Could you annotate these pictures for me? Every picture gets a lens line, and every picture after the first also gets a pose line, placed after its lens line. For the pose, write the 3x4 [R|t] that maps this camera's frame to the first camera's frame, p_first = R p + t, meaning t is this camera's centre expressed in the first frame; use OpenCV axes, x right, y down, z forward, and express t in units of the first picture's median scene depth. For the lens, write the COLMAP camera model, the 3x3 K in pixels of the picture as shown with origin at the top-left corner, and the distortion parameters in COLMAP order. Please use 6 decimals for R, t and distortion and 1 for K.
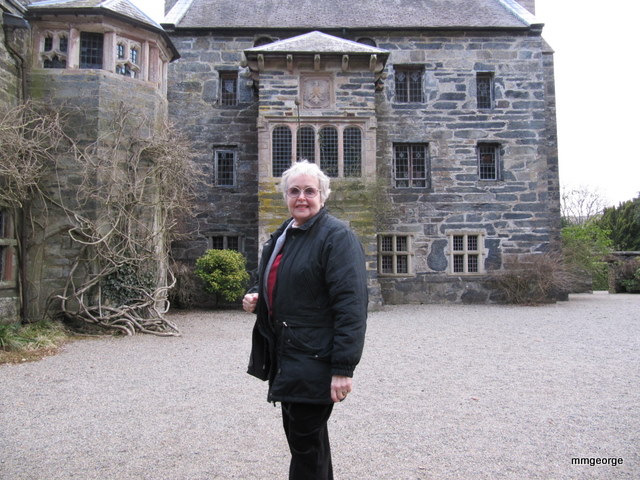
lens RADIAL K [[525.5, 0, 320.1], [0, 525.5, 234.2], [0, 0, 1]] dist [-0.057196, 0.029790]
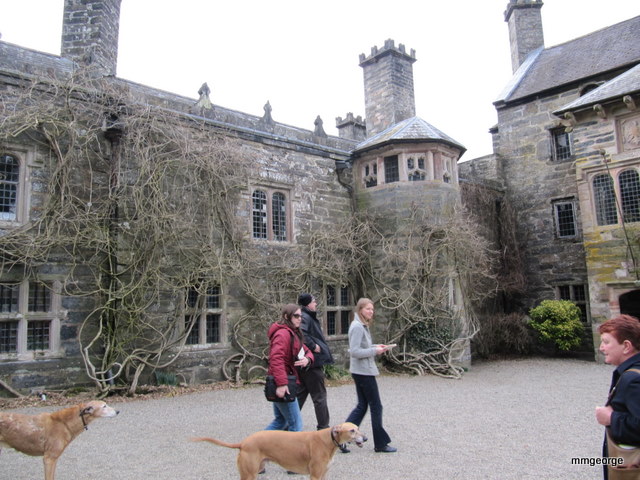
lens RADIAL K [[525.5, 0, 314.9], [0, 525.5, 237.7], [0, 0, 1]] dist [-0.057196, 0.029790]
pose [[0.659084, -0.114642, -0.743280, 0.285260], [0.066689, 0.993329, -0.094074, -0.029772], [0.749107, 0.012434, 0.662333, -0.062257]]
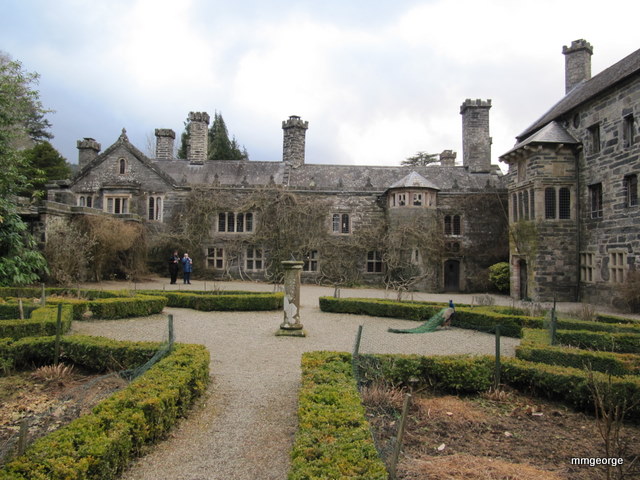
lens RADIAL K [[525.5, 0, 319.1], [0, 525.5, 239.5], [0, 0, 1]] dist [-0.057196, 0.029790]
pose [[0.005298, -0.026774, -0.999627, 1.686170], [0.041227, 0.998797, -0.026533, -0.030603], [0.999136, -0.041071, 0.006395, 0.316451]]
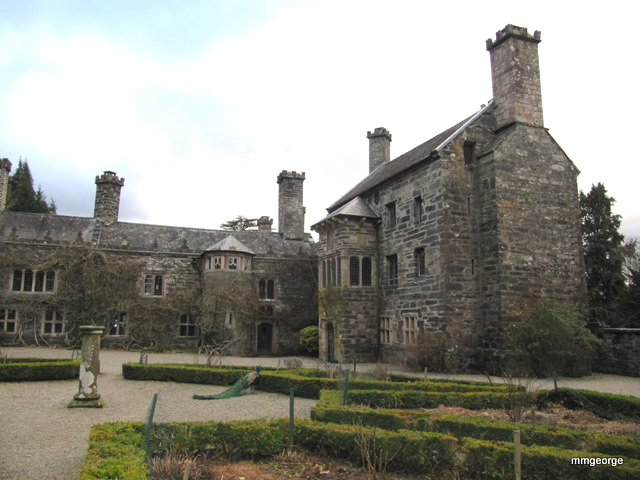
lens RADIAL K [[525.5, 0, 317.1], [0, 525.5, 238.7], [0, 0, 1]] dist [-0.057196, 0.029790]
pose [[0.336841, -0.137565, -0.931458, 1.703881], [0.036782, 0.990437, -0.132974, -0.032815], [0.940843, 0.010531, 0.338680, 0.327636]]
